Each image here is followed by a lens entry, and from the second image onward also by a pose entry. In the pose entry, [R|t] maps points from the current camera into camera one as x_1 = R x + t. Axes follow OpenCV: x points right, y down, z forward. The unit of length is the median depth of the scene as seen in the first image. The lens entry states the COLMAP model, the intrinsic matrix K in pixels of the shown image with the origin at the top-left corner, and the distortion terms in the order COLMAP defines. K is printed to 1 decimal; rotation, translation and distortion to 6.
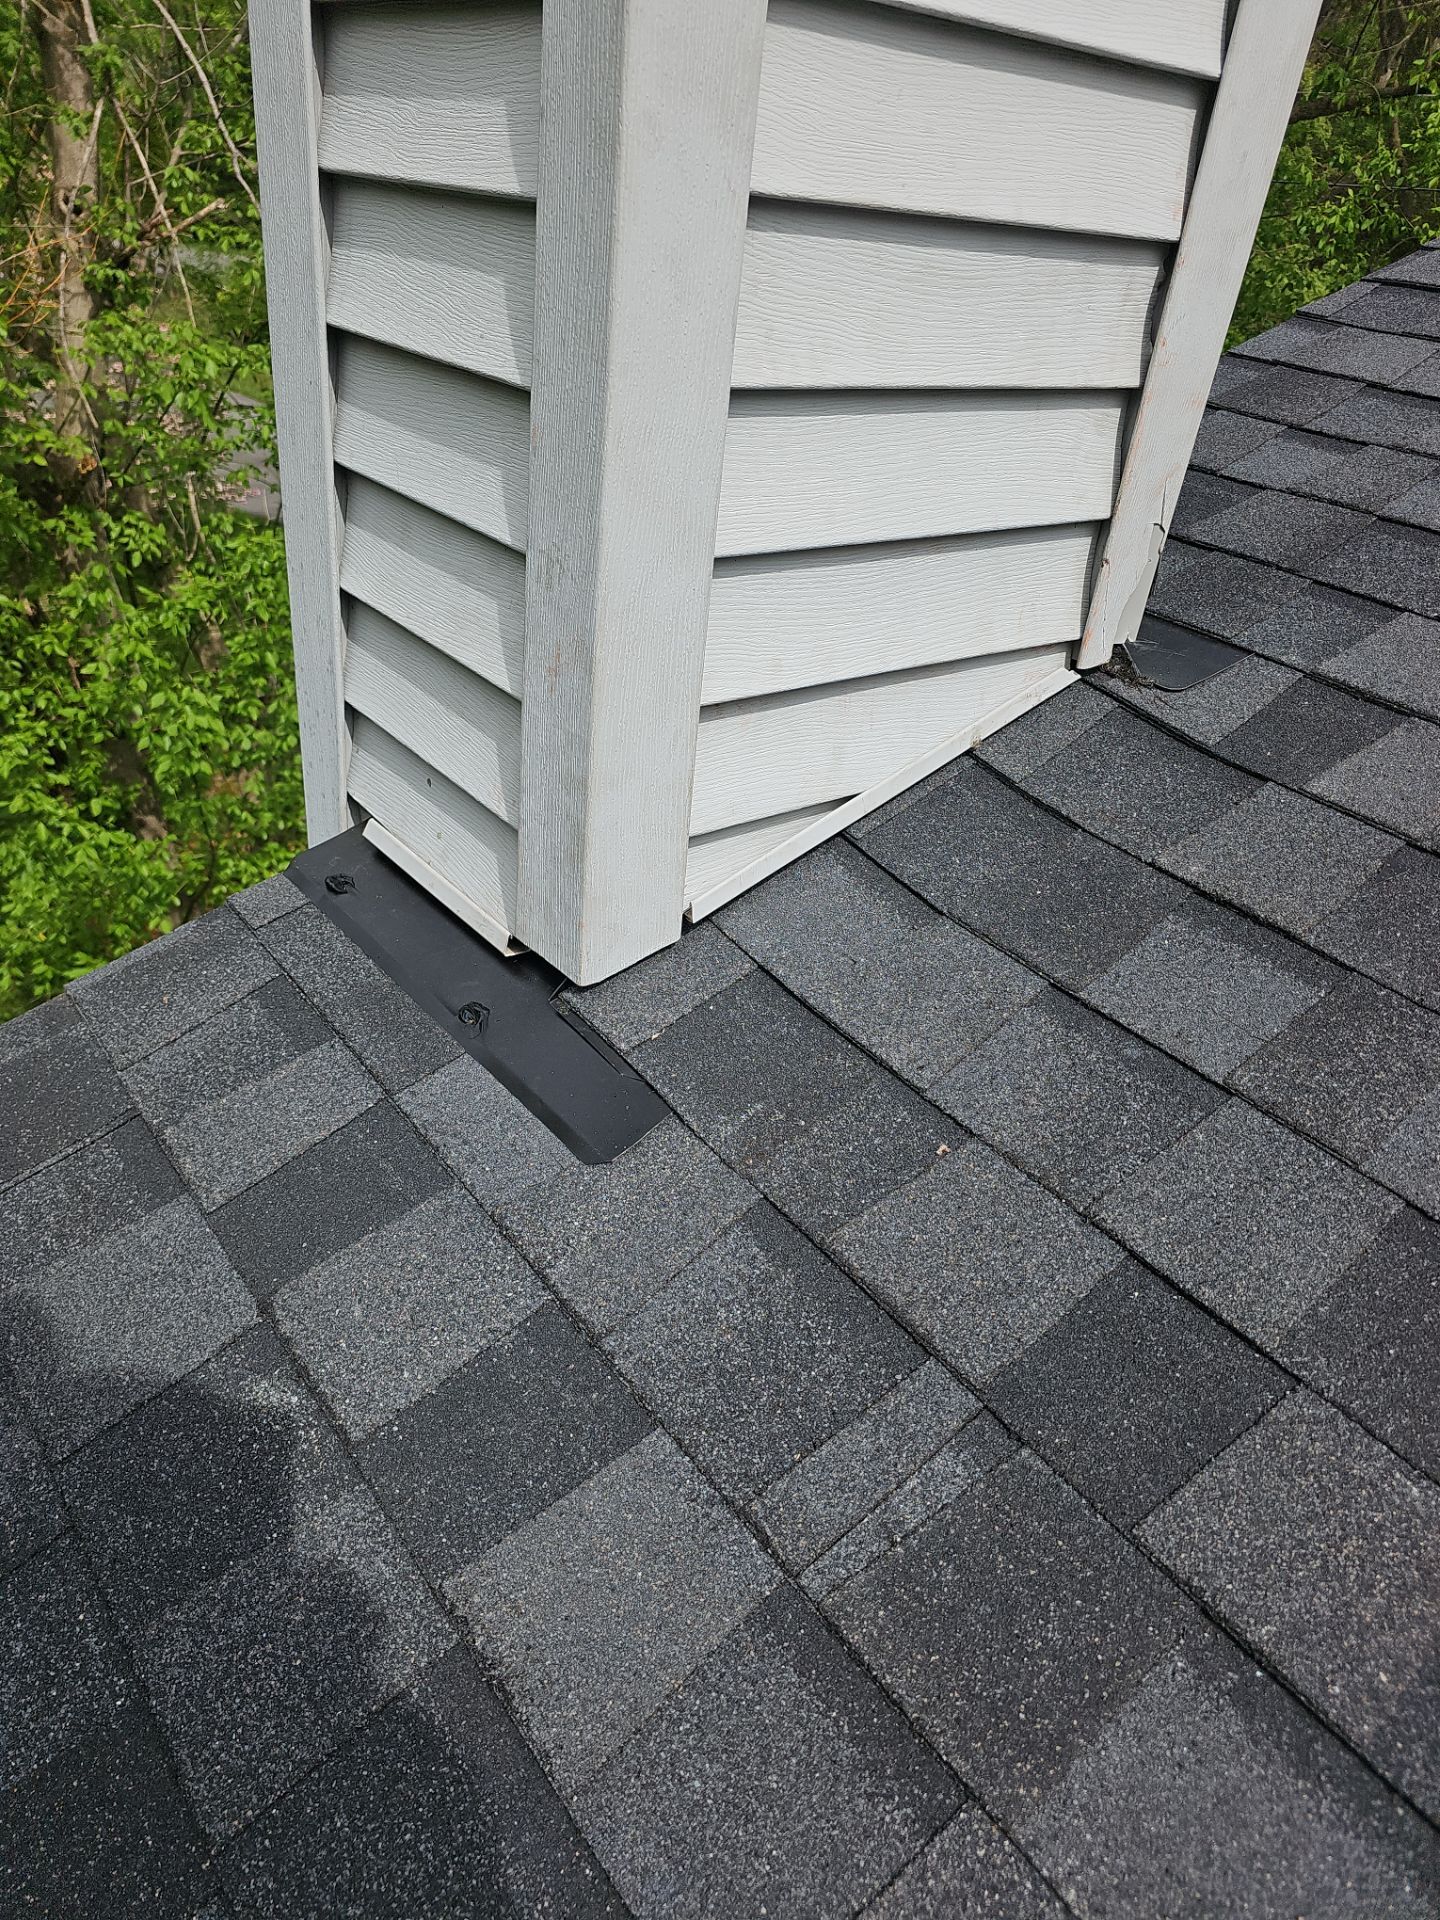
lens RADIAL K [[1242.2, 0, 720.0], [0, 1242.2, 960.0], [0, 0, 1]] dist [0.063583, -0.072726]
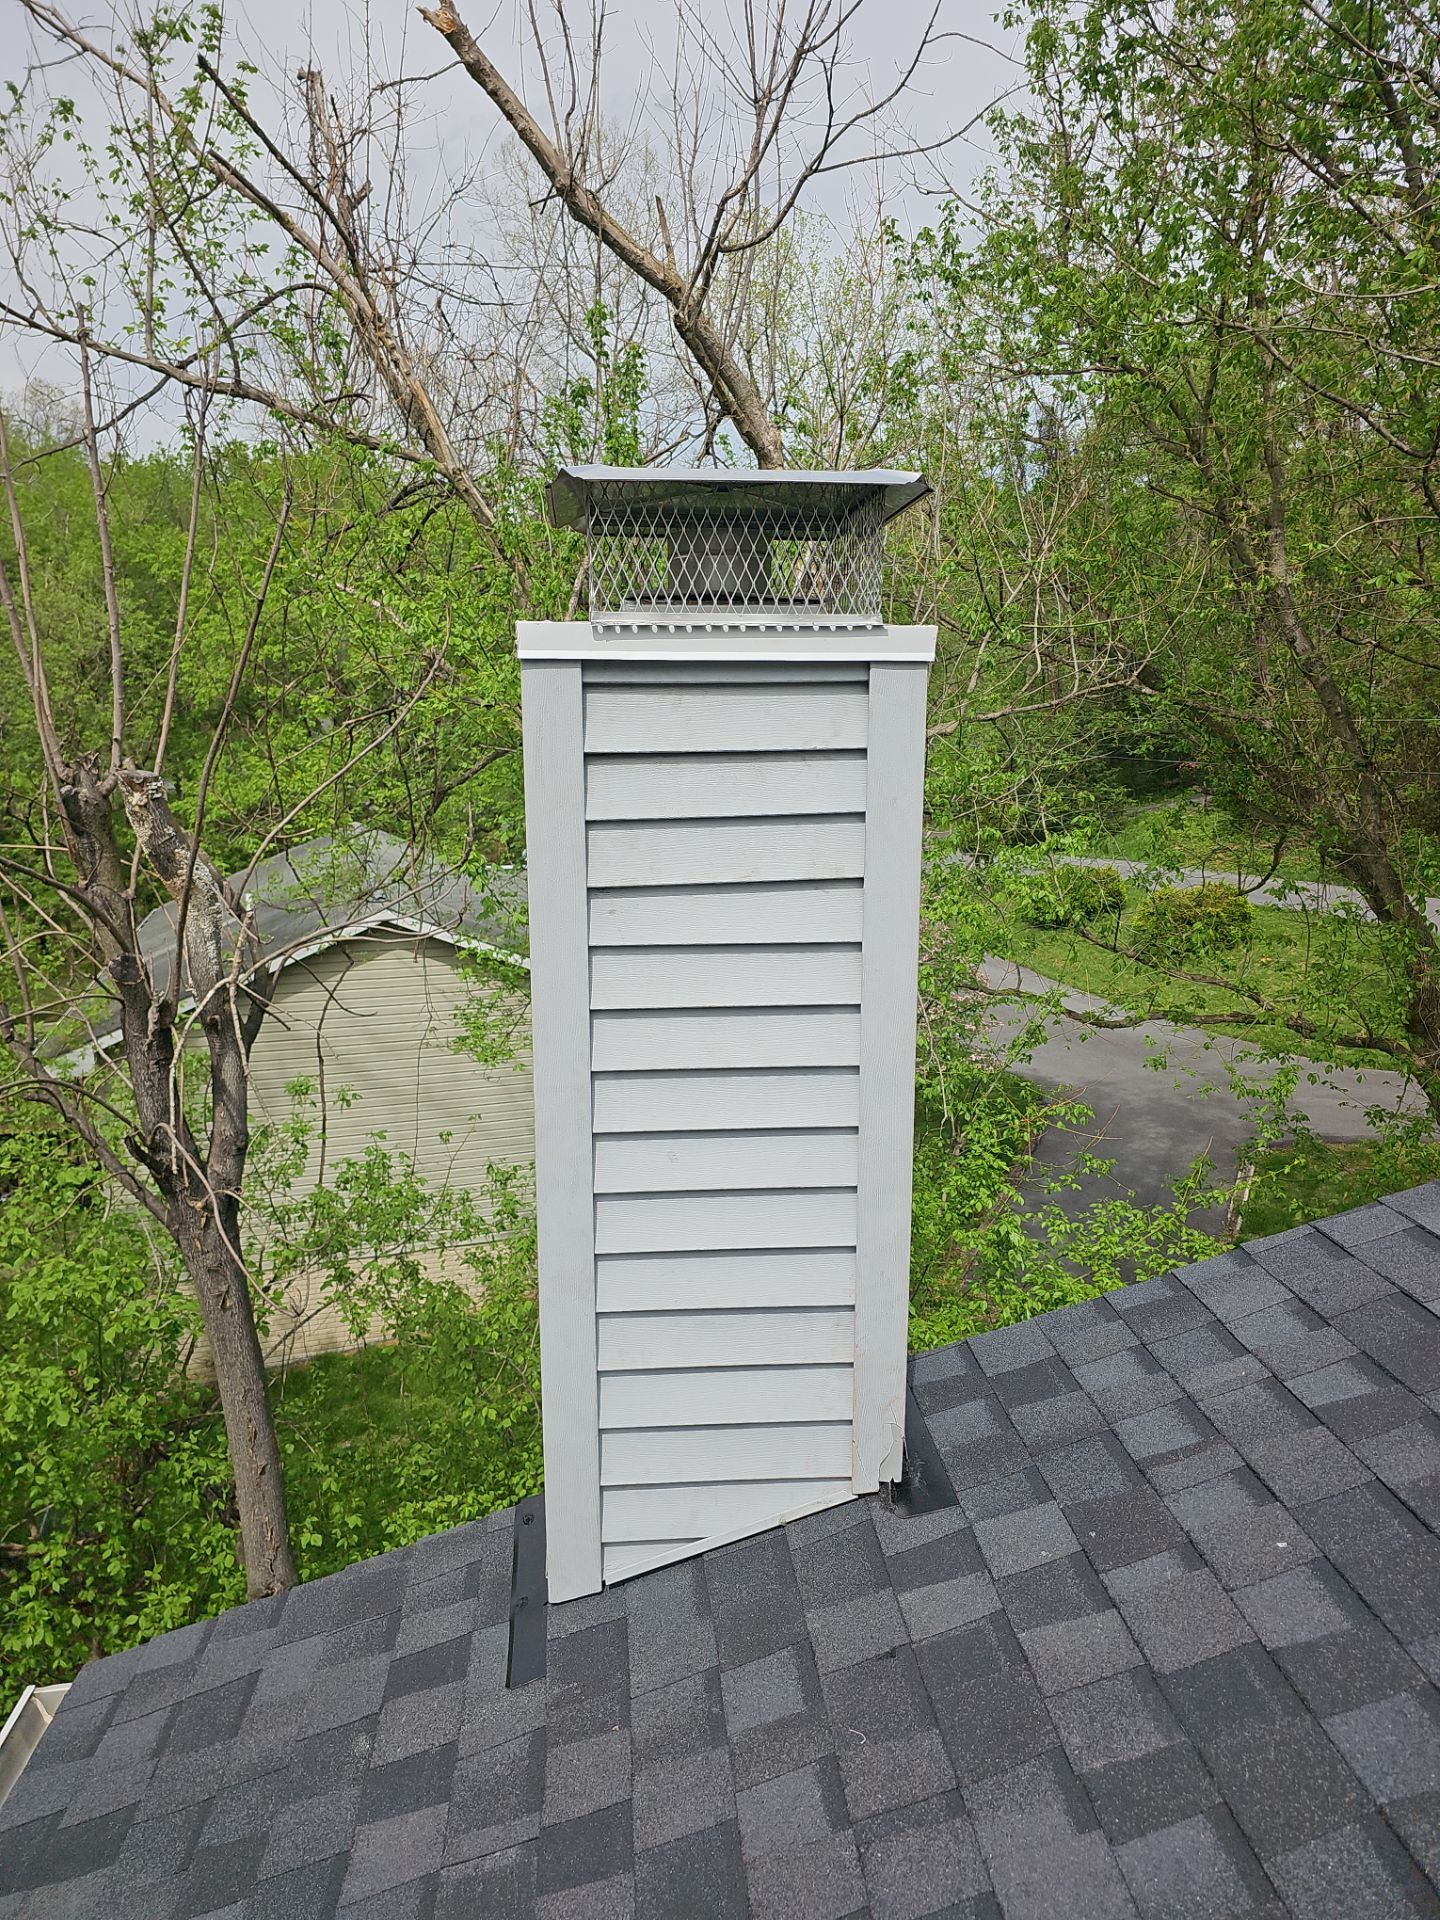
lens RADIAL K [[1242.2, 0, 720.0], [0, 1242.2, 960.0], [0, 0, 1]] dist [0.063583, -0.072726]
pose [[0.830071, -0.004891, -0.557636, 1.425055], [-0.220346, 0.915714, -0.336030, -0.348617], [0.512278, 0.401802, 0.759030, -1.032775]]
